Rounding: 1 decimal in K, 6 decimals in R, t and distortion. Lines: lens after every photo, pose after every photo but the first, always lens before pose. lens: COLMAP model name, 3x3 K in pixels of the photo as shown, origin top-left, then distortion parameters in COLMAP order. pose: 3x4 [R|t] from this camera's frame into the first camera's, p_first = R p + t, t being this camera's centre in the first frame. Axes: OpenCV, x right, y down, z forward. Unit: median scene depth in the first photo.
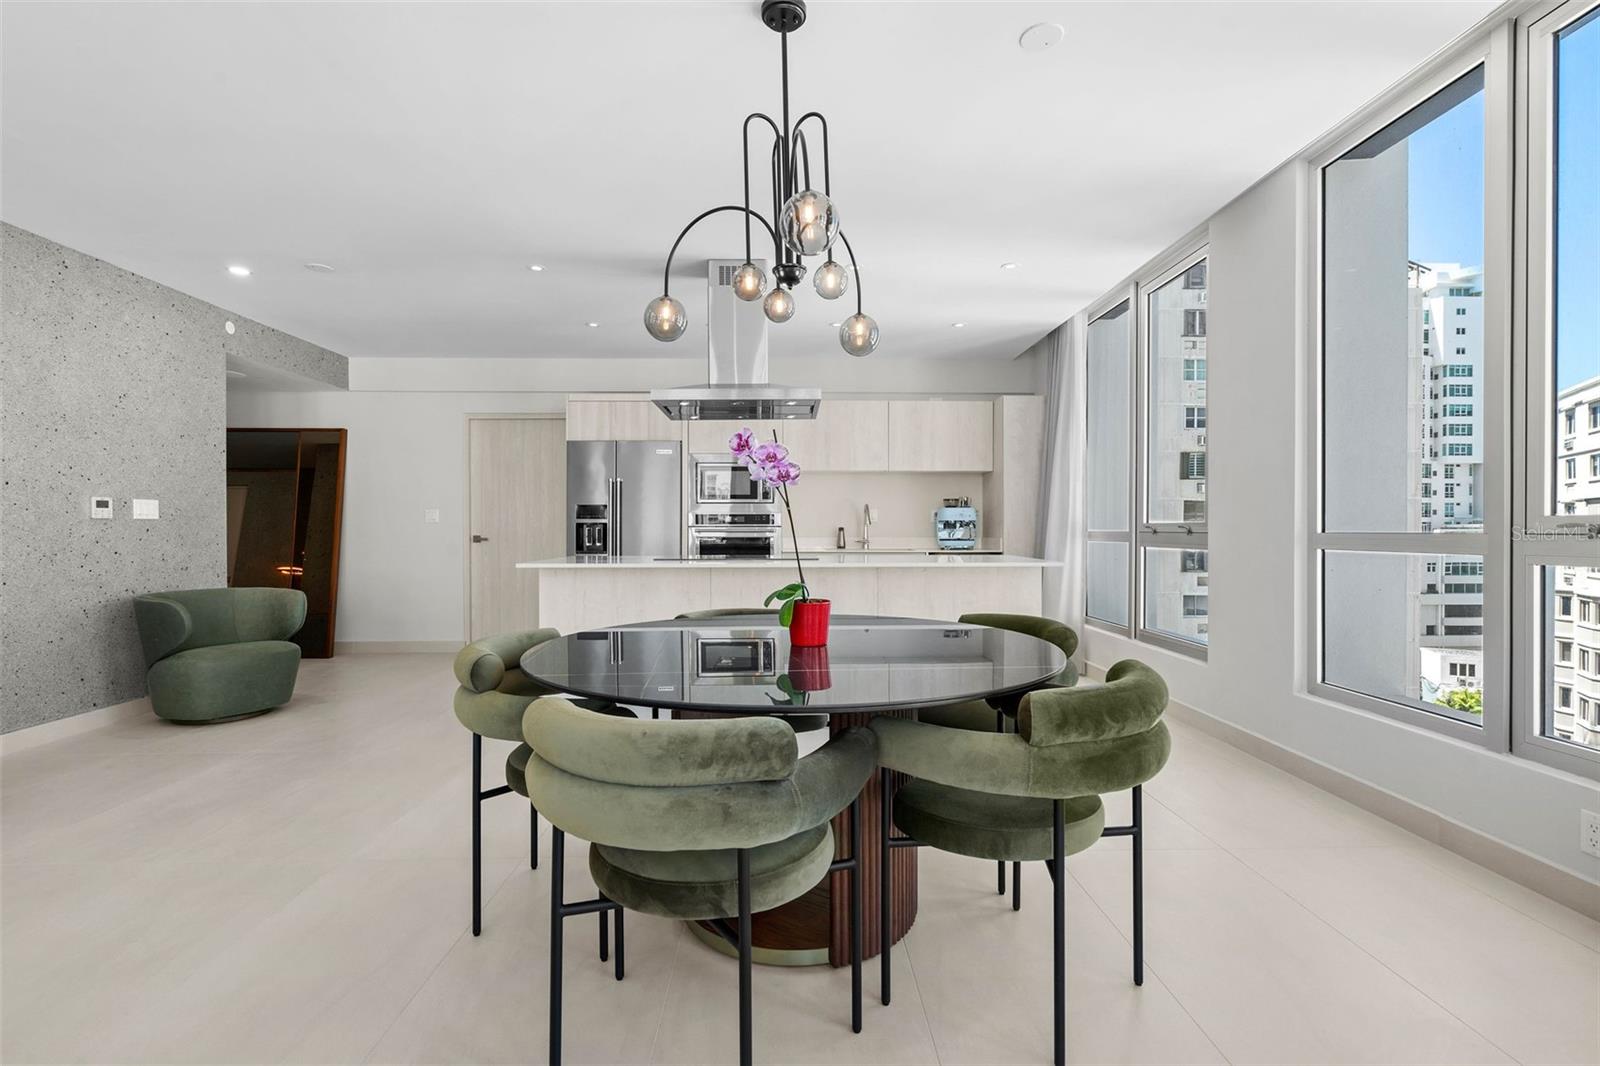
lens RADIAL K [[752.7, 0, 800.0], [0, 752.7, 533.0], [0, 0, 1]] dist [-0.001971, -0.000249]
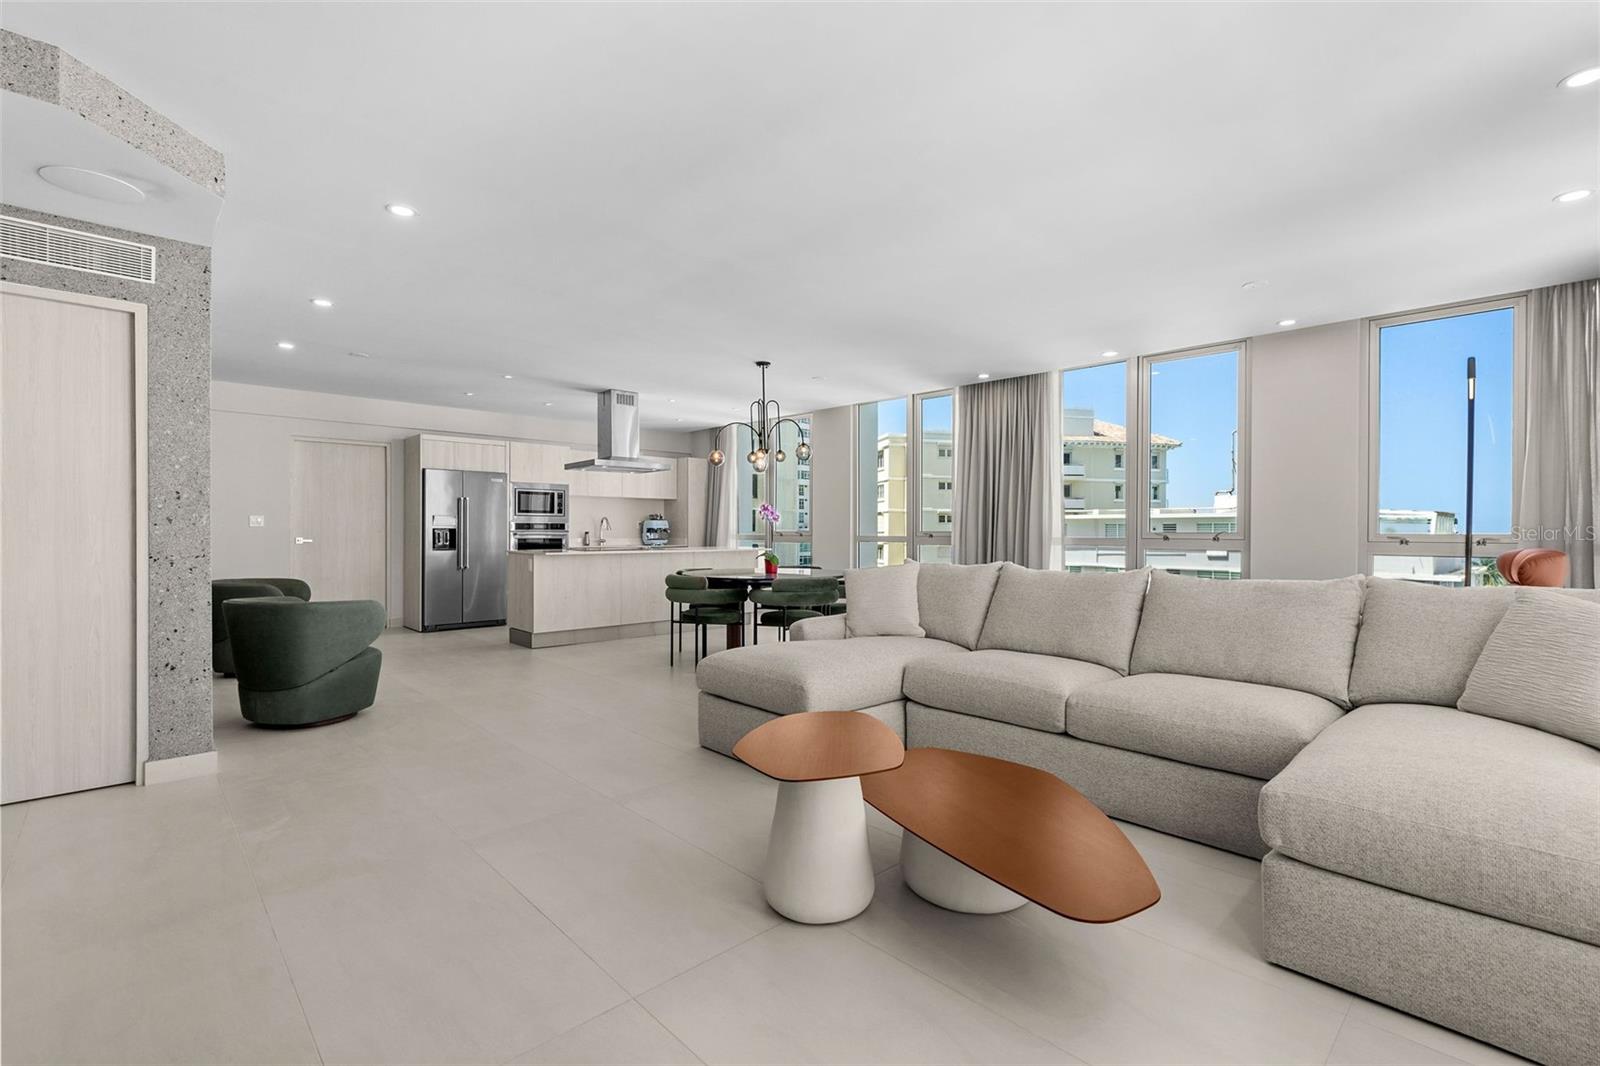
lens RADIAL K [[714.2, 0, 796.4], [0, 714.2, 535.0], [0, 0, 1]] dist [0.000524, 0.000305]
pose [[0.752728, 0.000423, 0.658331, -0.621268], [-0.002593, 0.999994, 0.002322, -0.005551], [-0.658326, -0.003455, 0.752725, -0.411193]]
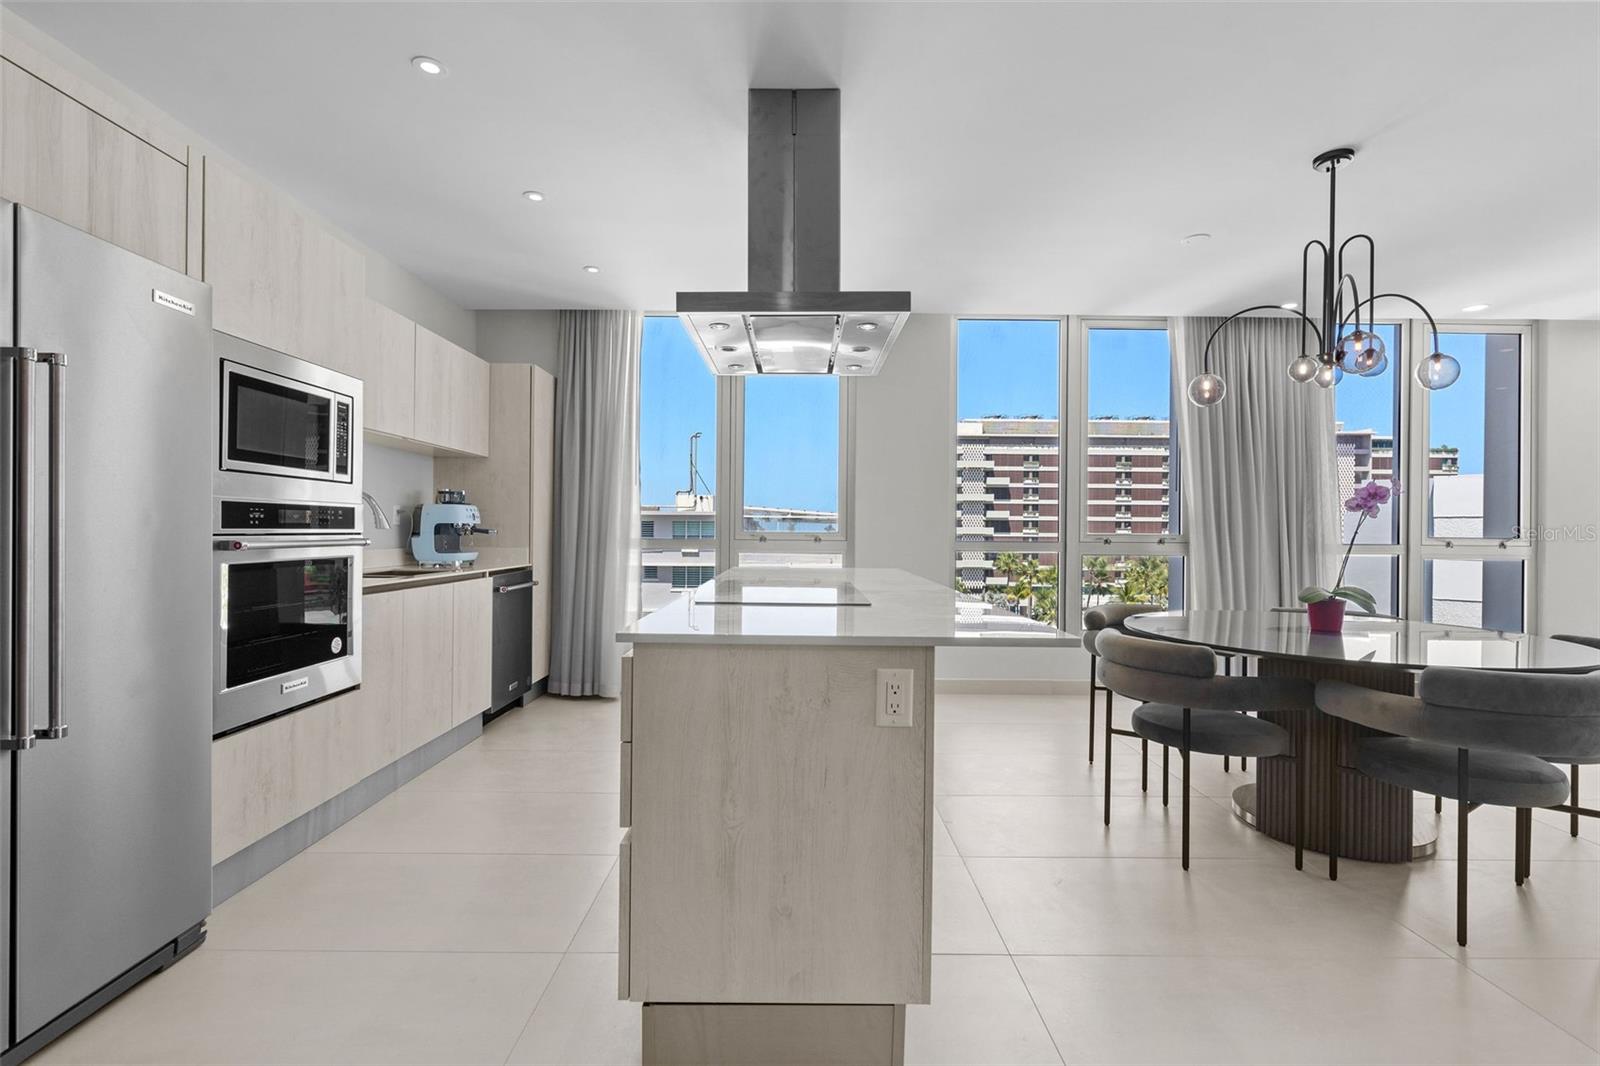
lens RADIAL K [[726.3, 0, 800.1], [0, 726.3, 525.7], [0, 0, 1]] dist [-0.000118, 0.000438]
pose [[0.032154, 0.007278, 0.999456, -0.454508], [-0.004167, 0.999966, -0.007148, -0.011145], [-0.999474, -0.003934, 0.032183, 0.681841]]
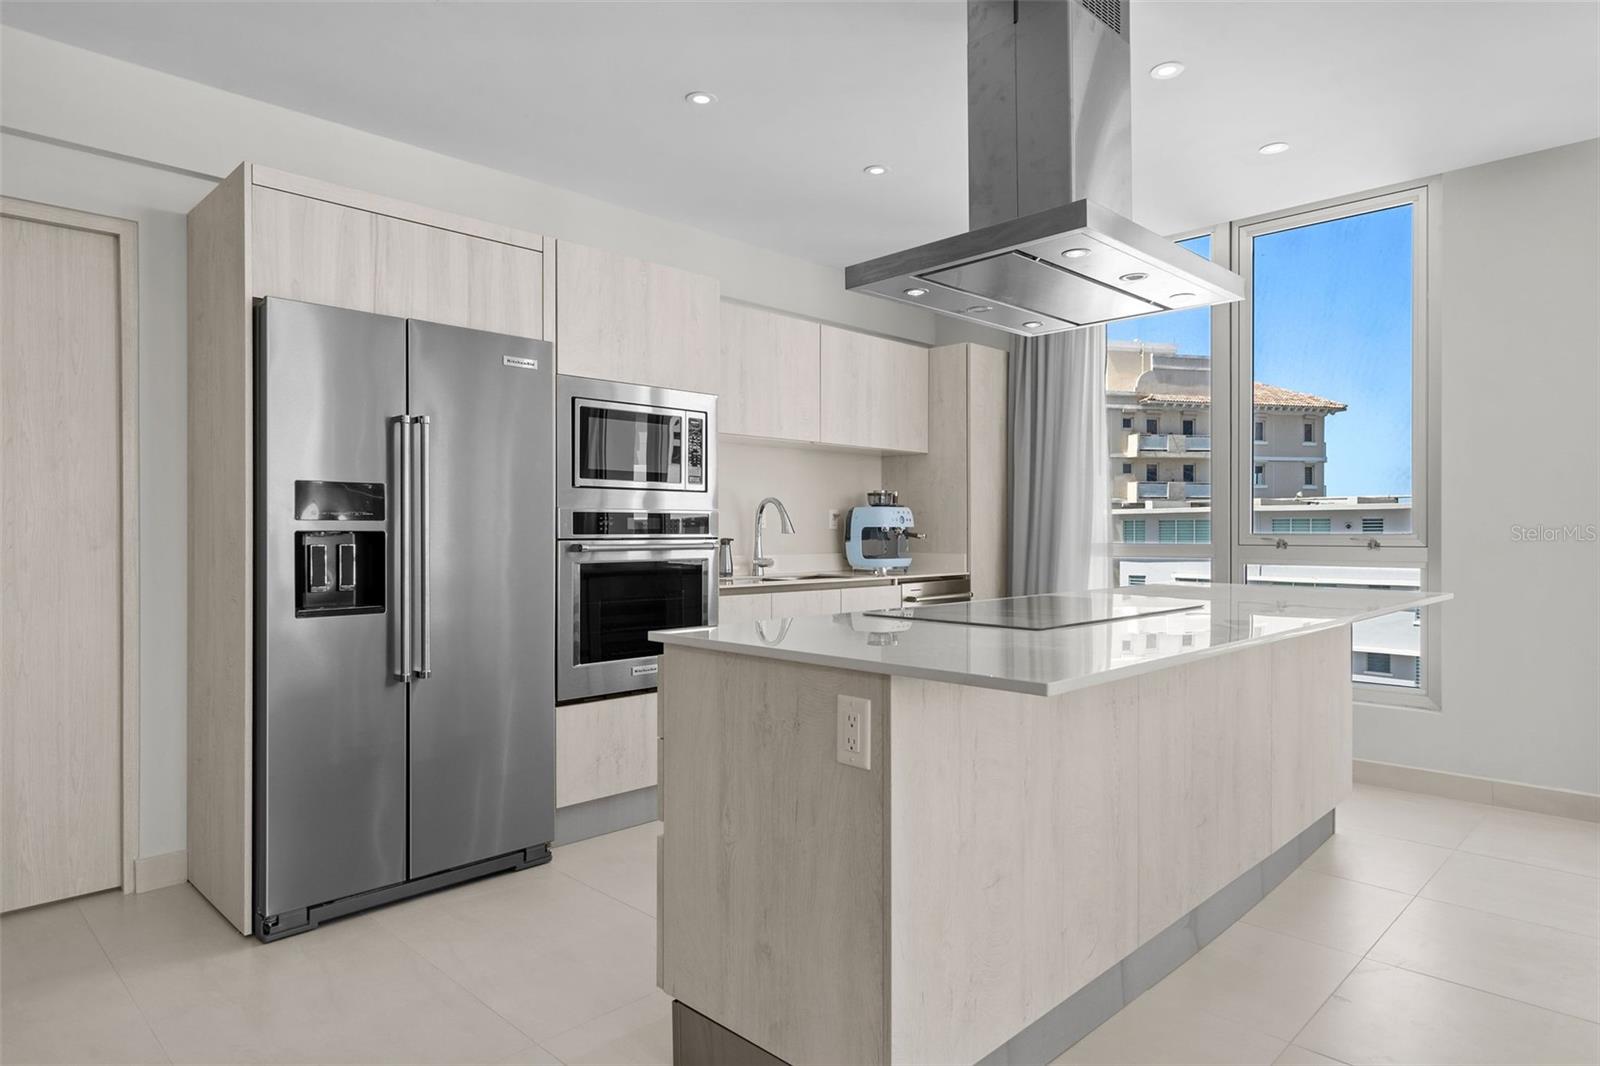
lens RADIAL K [[935.1, 0, 797.9], [0, 935.1, 525.2], [0, 0, 1]] dist [0.002749, -0.000101]
pose [[0.728574, 0.004171, 0.684954, -0.401683], [0.004074, 0.999937, -0.010423, -0.010262], [-0.684955, 0.010384, 0.728512, 0.484713]]
